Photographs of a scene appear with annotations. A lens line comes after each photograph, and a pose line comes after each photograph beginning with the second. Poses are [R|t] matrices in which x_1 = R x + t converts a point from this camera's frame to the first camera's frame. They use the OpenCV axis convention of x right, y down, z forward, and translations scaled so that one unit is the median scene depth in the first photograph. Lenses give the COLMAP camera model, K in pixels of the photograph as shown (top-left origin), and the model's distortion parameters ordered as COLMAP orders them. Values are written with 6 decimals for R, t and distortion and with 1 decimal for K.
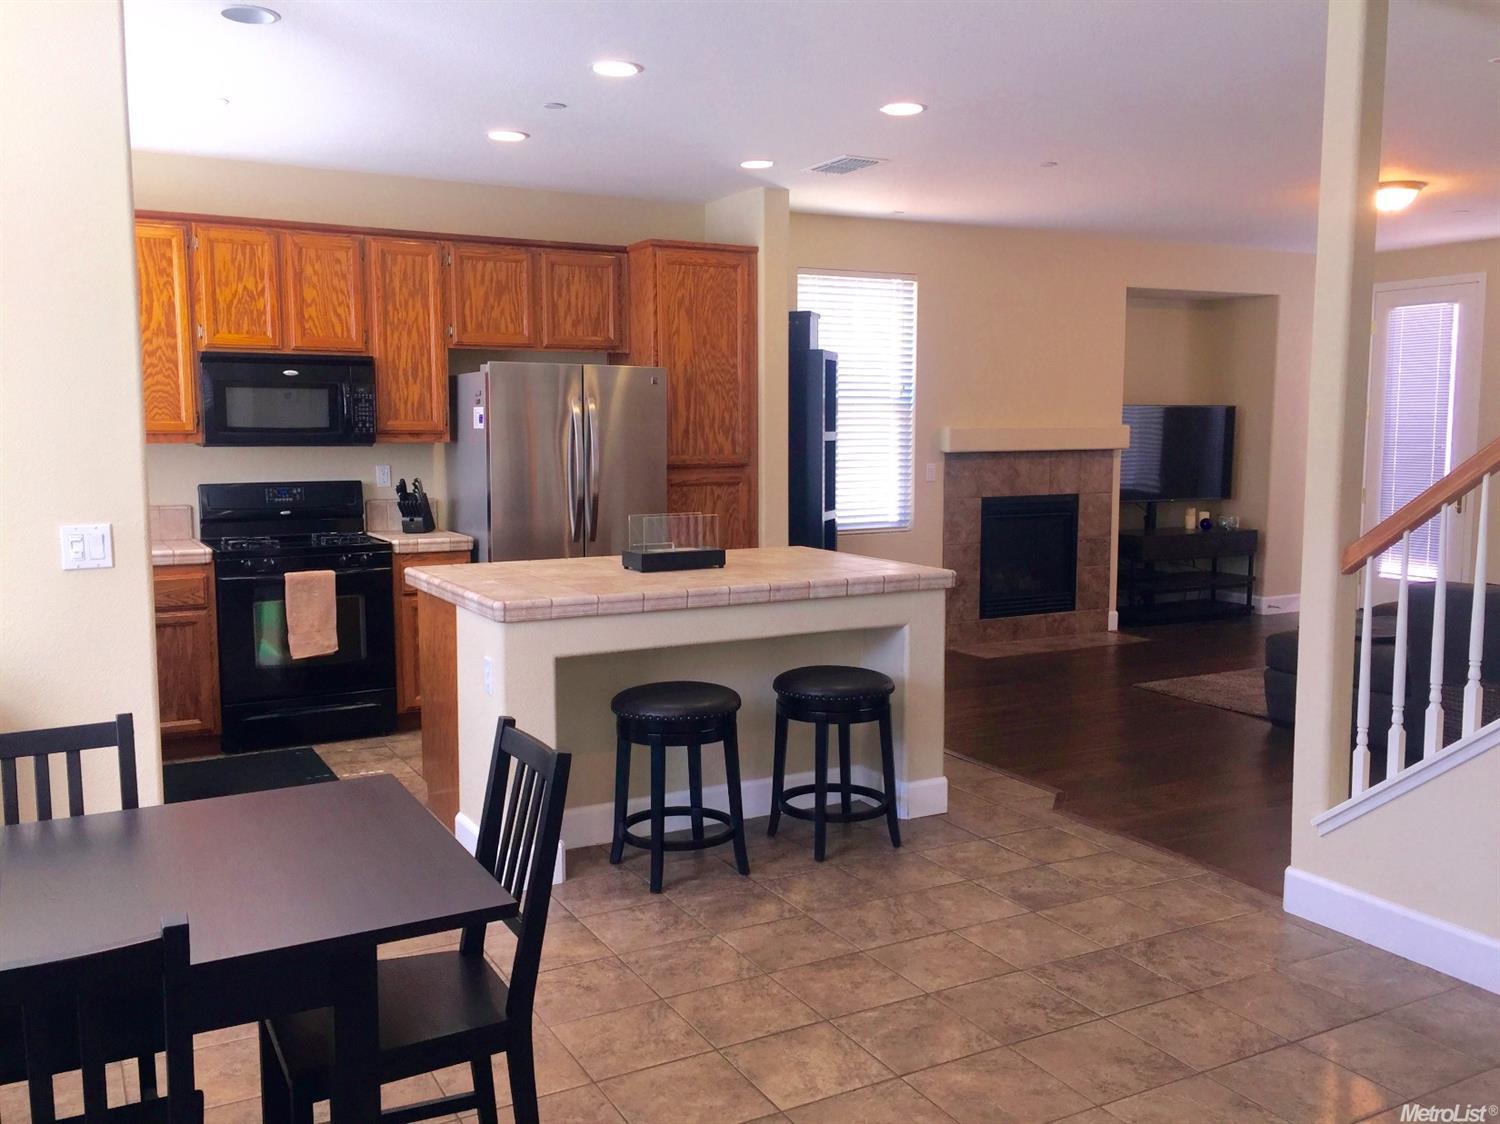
lens RADIAL K [[1290.3, 0, 745.6], [0, 1290.3, 564.6], [0, 0, 1]] dist [0.078539, -0.098306]
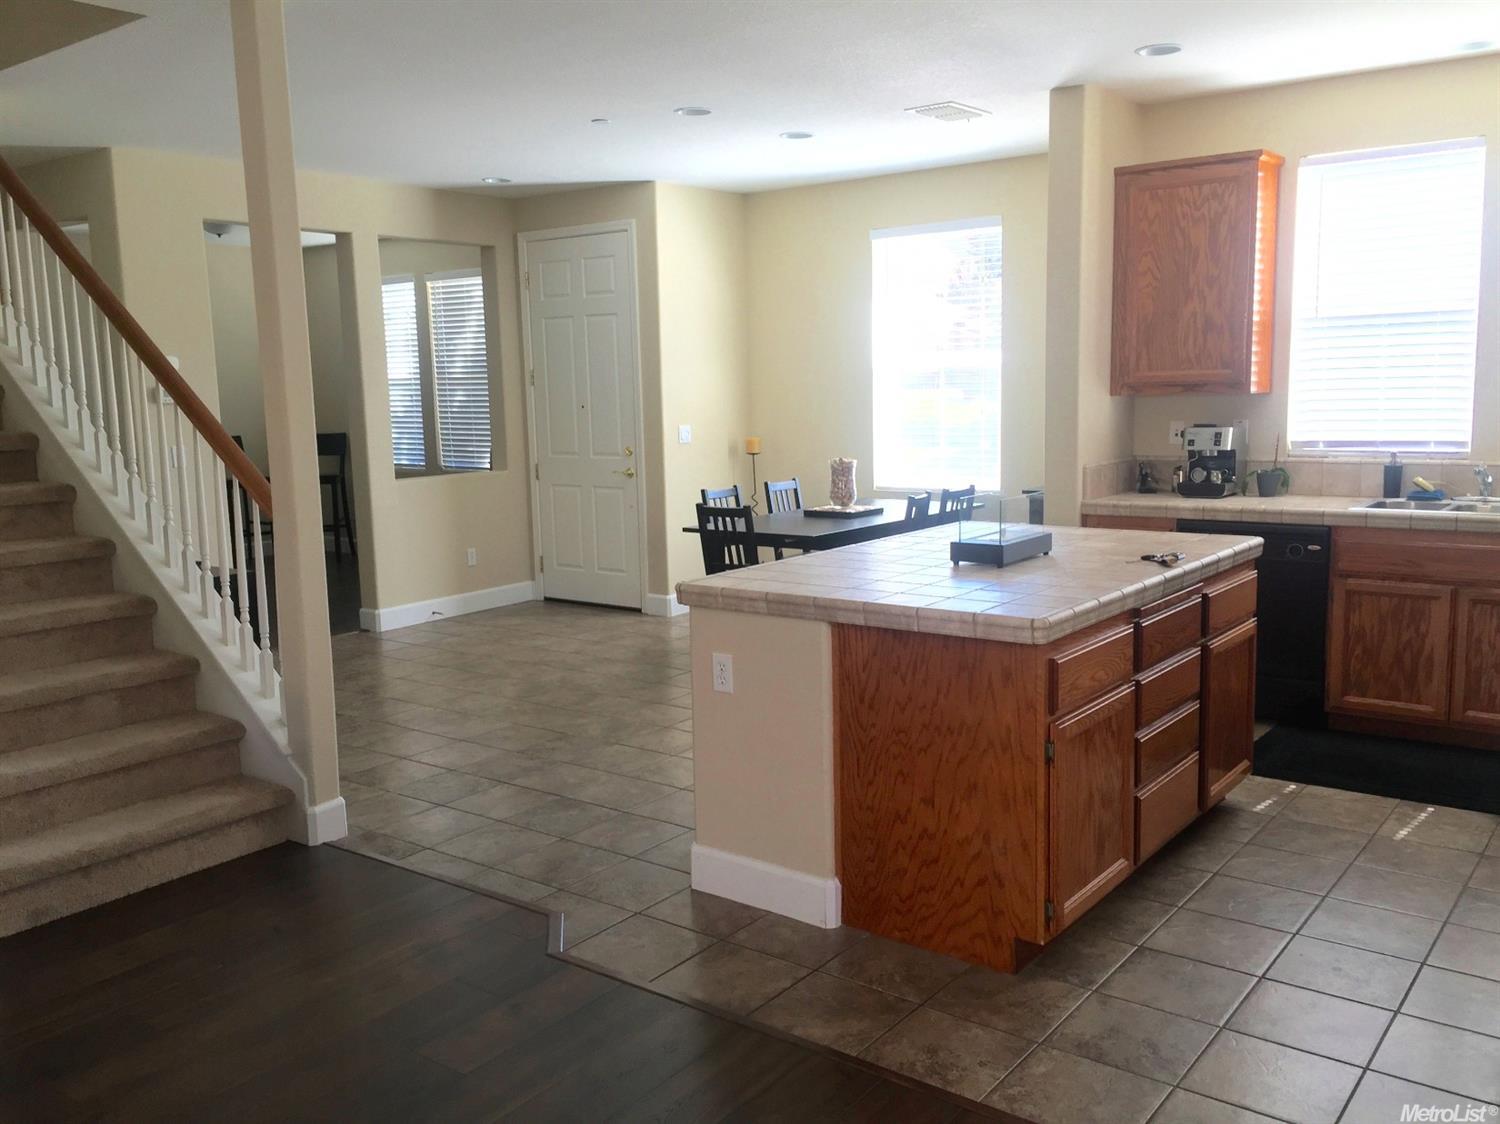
lens RADIAL K [[1290.3, 0, 747.4], [0, 1290.3, 550.2], [0, 0, 1]] dist [0.078539, -0.098306]
pose [[-0.911136, 0.077517, -0.404750, 0.352873], [-0.019279, 0.973057, 0.229756, -0.156814], [0.411655, 0.217143, -0.885093, 1.376496]]
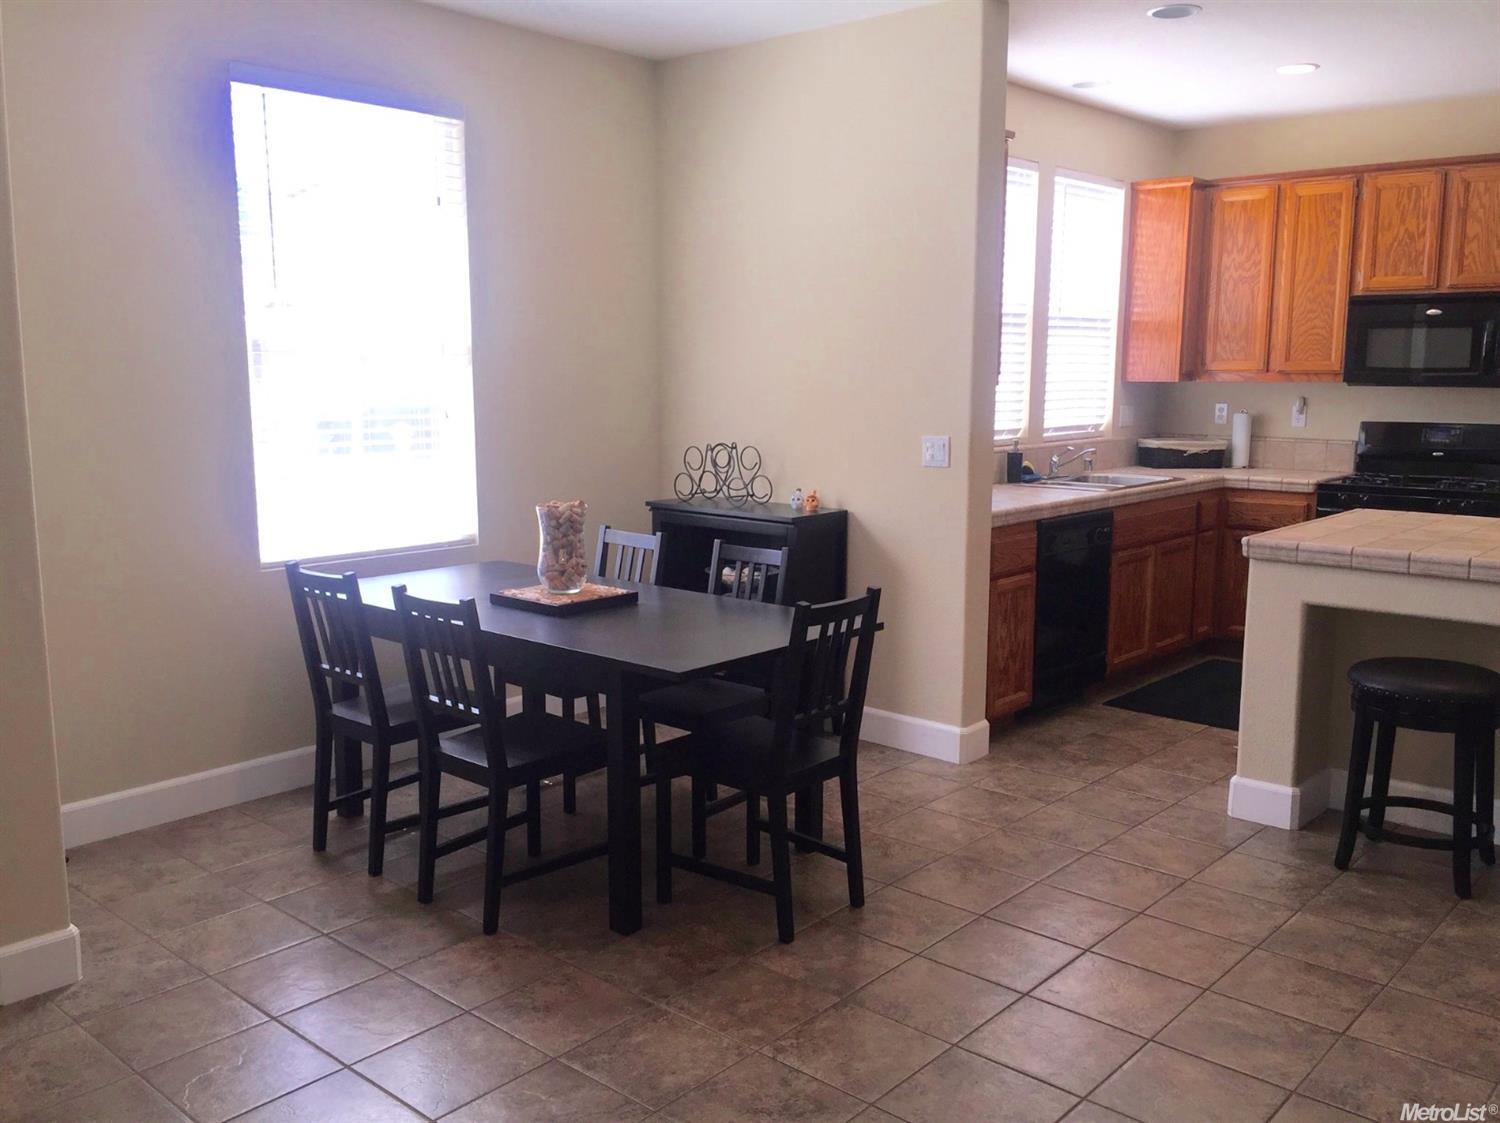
lens RADIAL K [[1290.3, 0, 754.9], [0, 1290.3, 556.1], [0, 0, 1]] dist [0.078539, -0.098306]
pose [[0.341133, 0.141465, -0.929309, 0.434301], [-0.104400, 0.988197, 0.112105, -0.021647], [0.934199, 0.058777, 0.351876, 0.178449]]
